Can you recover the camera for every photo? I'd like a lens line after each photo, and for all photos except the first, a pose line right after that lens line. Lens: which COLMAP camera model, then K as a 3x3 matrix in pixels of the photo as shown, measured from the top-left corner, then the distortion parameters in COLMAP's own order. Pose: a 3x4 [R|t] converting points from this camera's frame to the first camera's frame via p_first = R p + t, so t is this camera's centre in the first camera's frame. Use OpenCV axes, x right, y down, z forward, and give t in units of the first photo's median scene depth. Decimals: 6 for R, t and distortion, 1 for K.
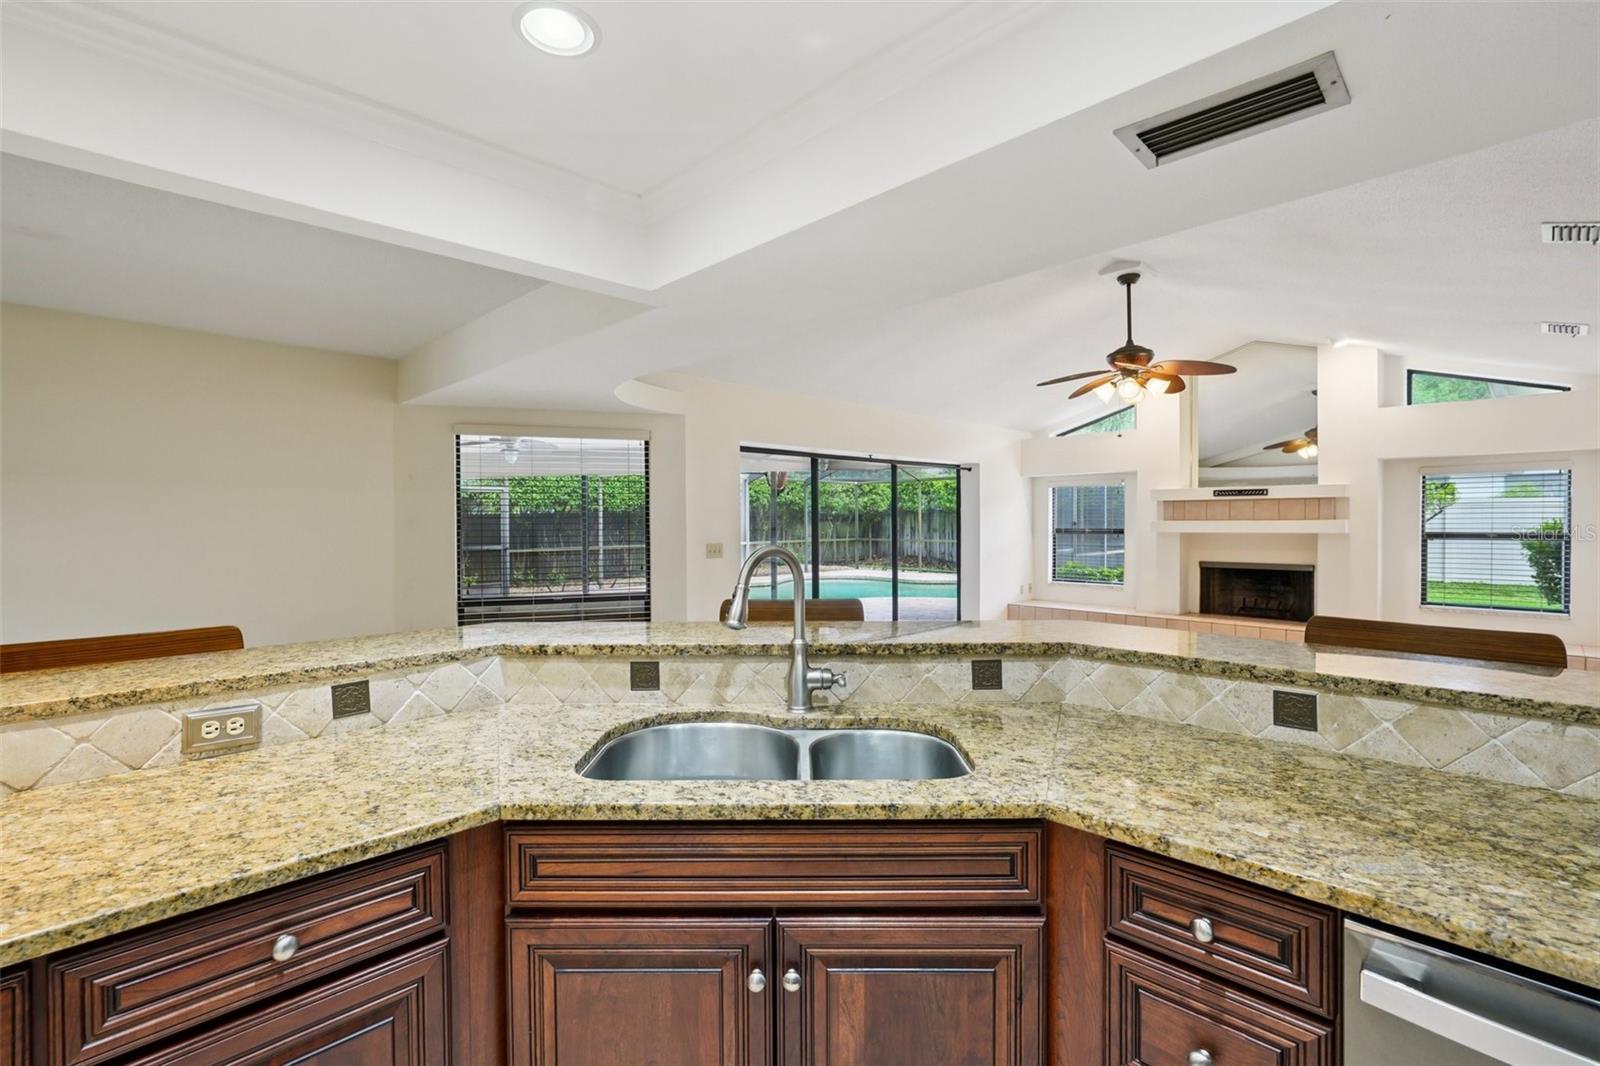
lens RADIAL K [[719.2, 0, 787.2], [0, 719.2, 532.0], [0, 0, 1]] dist [-0.006849, 0.004068]
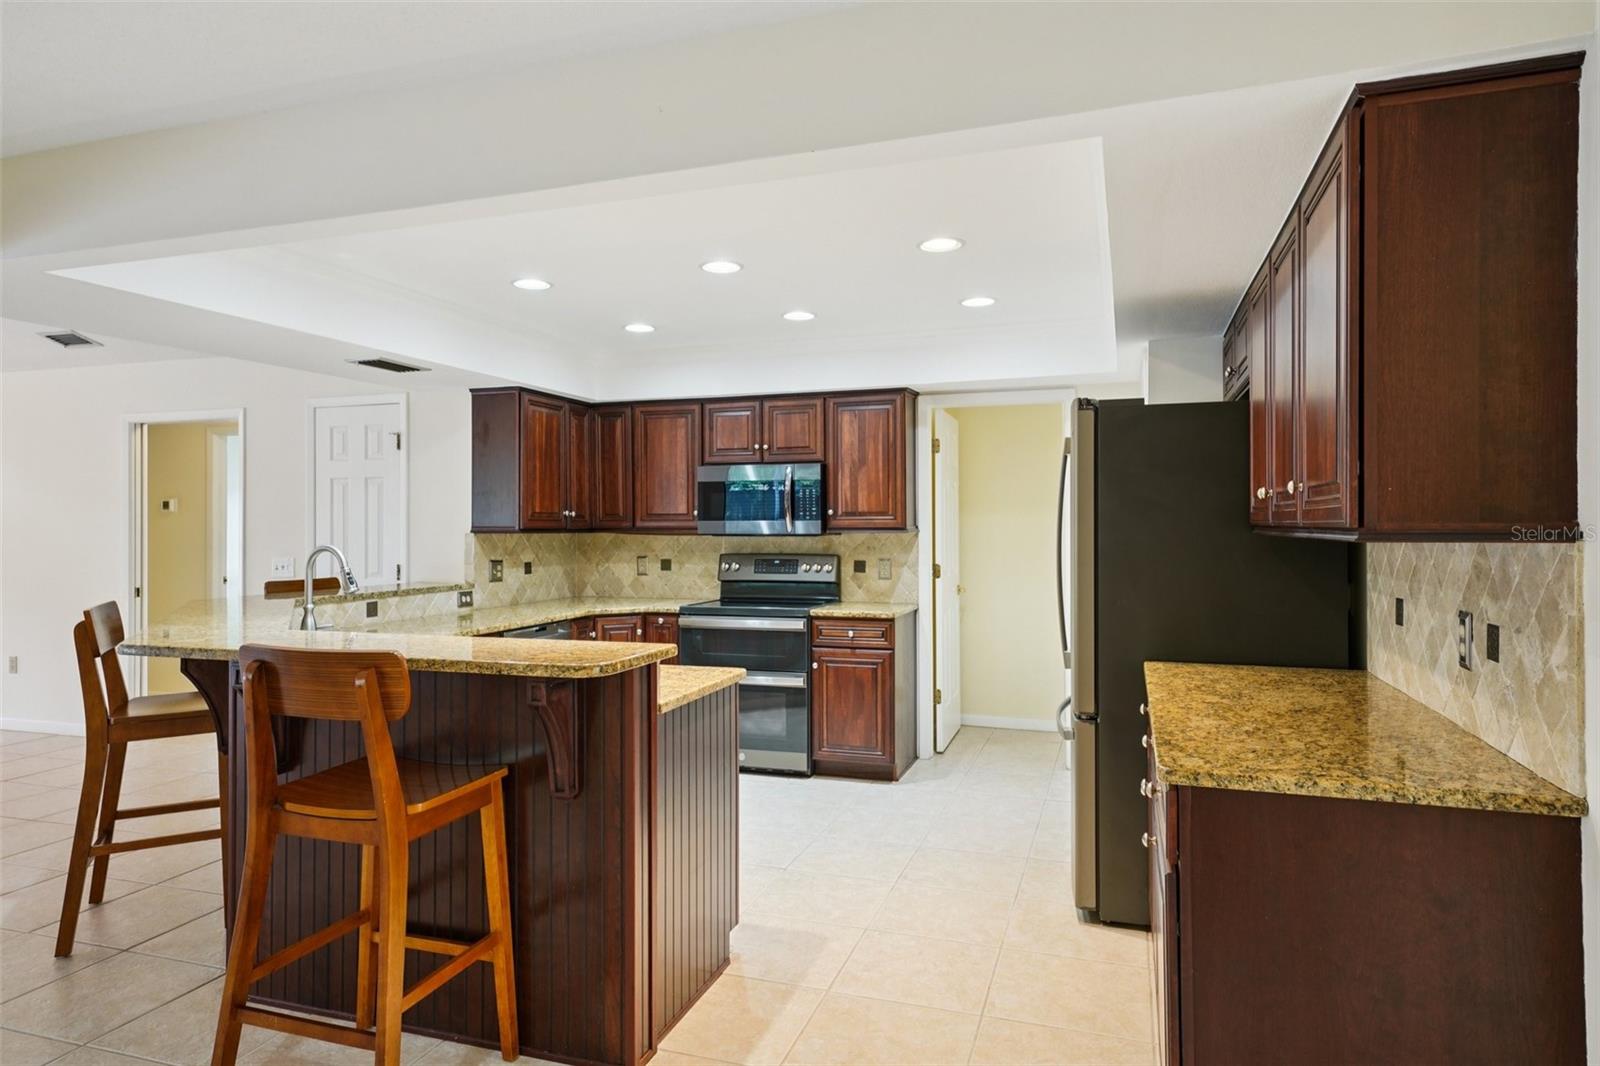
lens RADIAL K [[986.8, 0, 791.5], [0, 986.8, 518.3], [0, 0, 1]] dist [0.021605, 0.000971]
pose [[-0.455471, 0.014655, 0.890130, -0.773368], [0.023620, 0.999711, -0.004372, -0.001601], [-0.889937, 0.019034, -0.455685, 0.339601]]
